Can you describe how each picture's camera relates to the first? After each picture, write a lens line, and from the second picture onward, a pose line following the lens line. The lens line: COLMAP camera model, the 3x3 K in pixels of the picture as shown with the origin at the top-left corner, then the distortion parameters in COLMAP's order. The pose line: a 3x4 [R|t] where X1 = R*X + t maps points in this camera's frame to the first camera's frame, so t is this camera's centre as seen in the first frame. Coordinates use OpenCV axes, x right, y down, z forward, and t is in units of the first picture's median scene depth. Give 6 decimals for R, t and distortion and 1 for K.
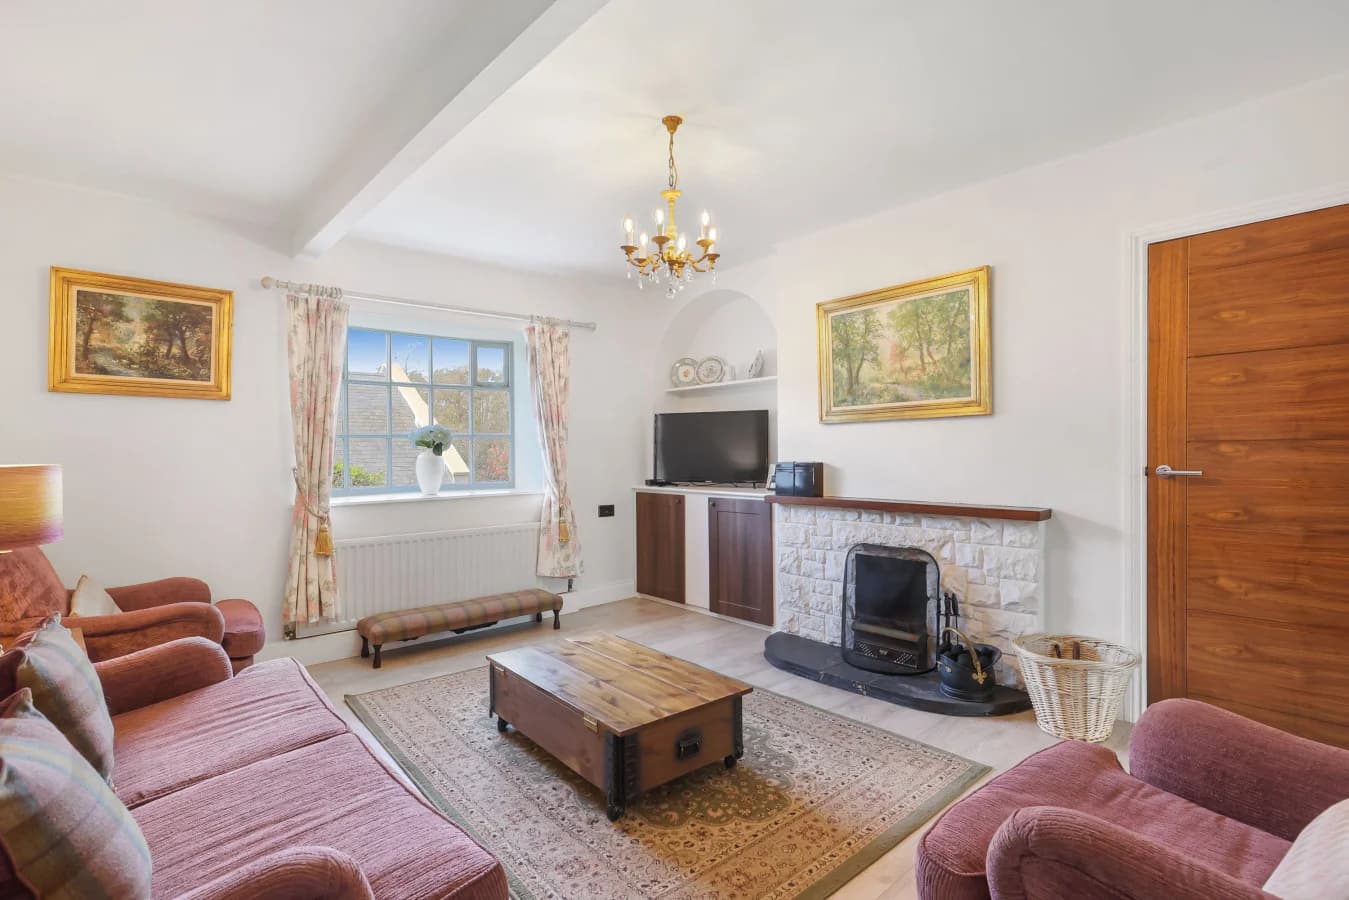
lens RADIAL K [[644.7, 0, 663.9], [0, 644.7, 452.7], [0, 0, 1]] dist [-0.029192, 0.001128]
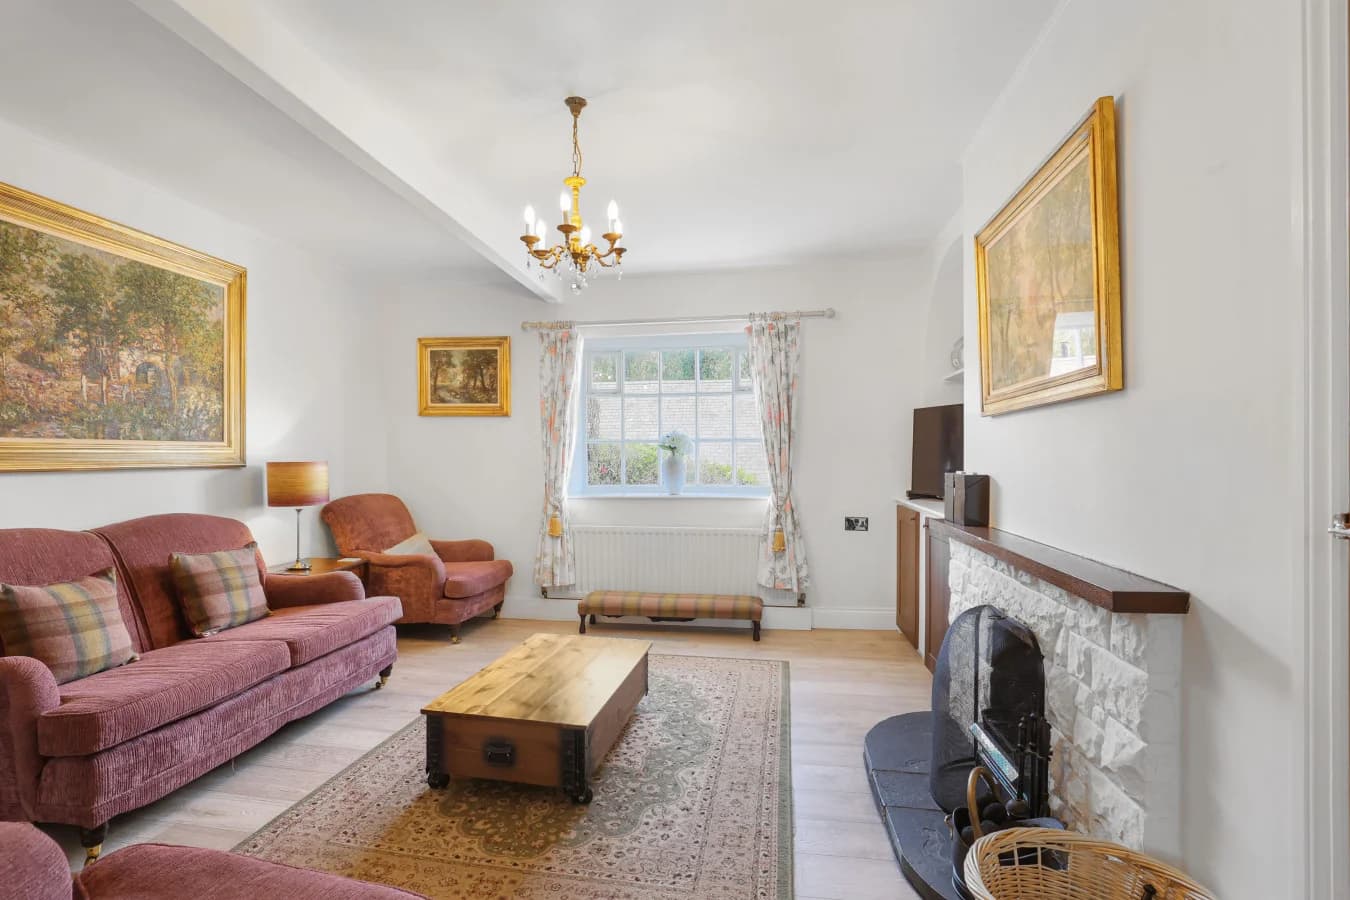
lens RADIAL K [[644.9, 0, 653.1], [0, 644.9, 472.9], [0, 0, 1]] dist [-0.034912, -0.000169]
pose [[0.634239, 0.029695, -0.772566, 0.607899], [-0.006842, 0.999439, 0.032798, -0.007350], [0.773107, -0.015516, 0.634086, 0.362989]]
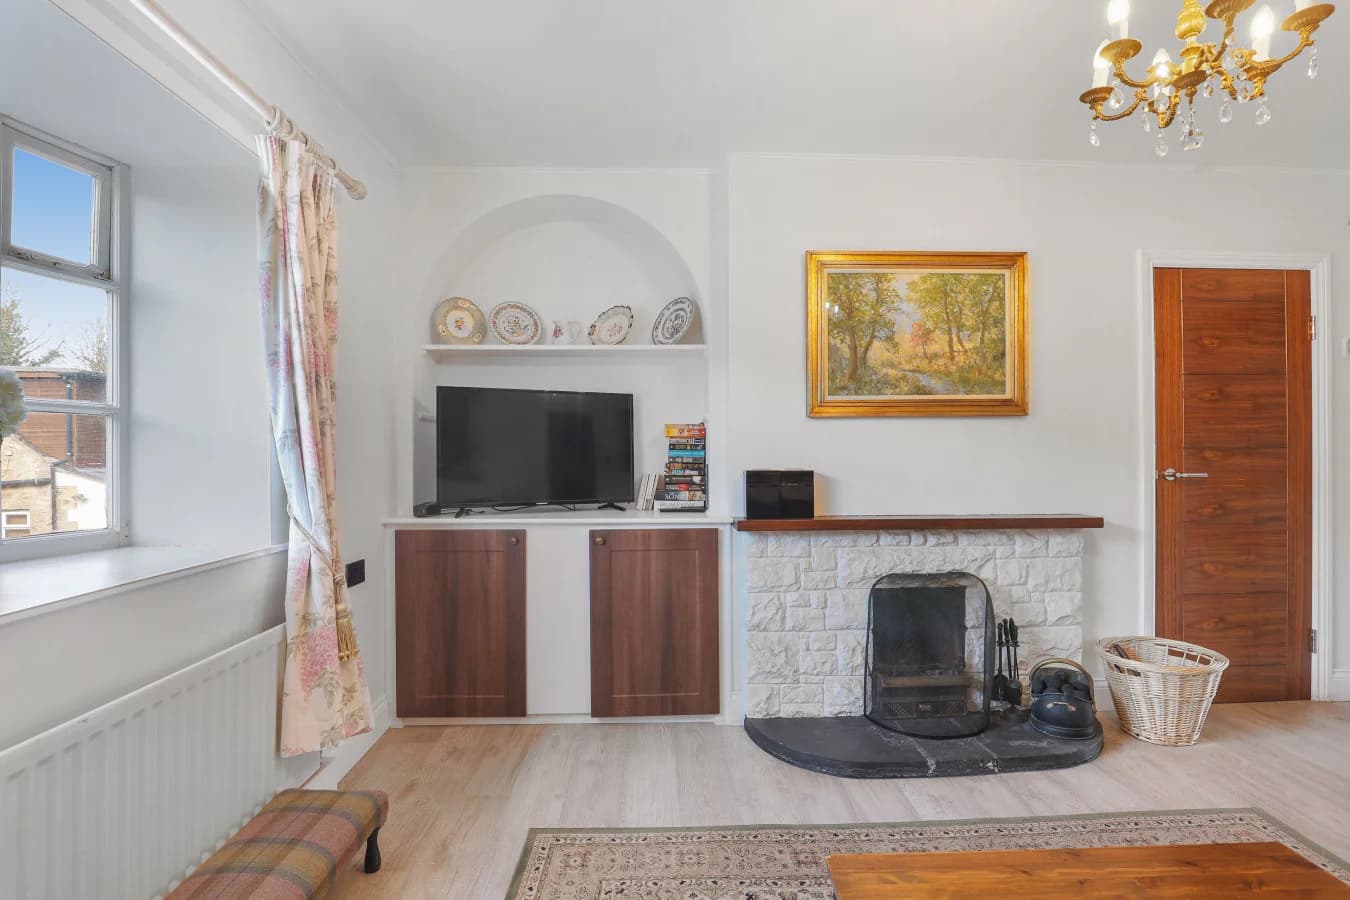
lens RADIAL K [[637.8, 0, 670.2], [0, 637.8, 460.4], [0, 0, 1]] dist [-0.029396, 0.000396]
pose [[0.624121, 0.003569, 0.781320, -0.472539], [-0.001484, 0.999993, -0.003383, 0.007785], [-0.781326, 0.000952, 0.624122, 0.764214]]
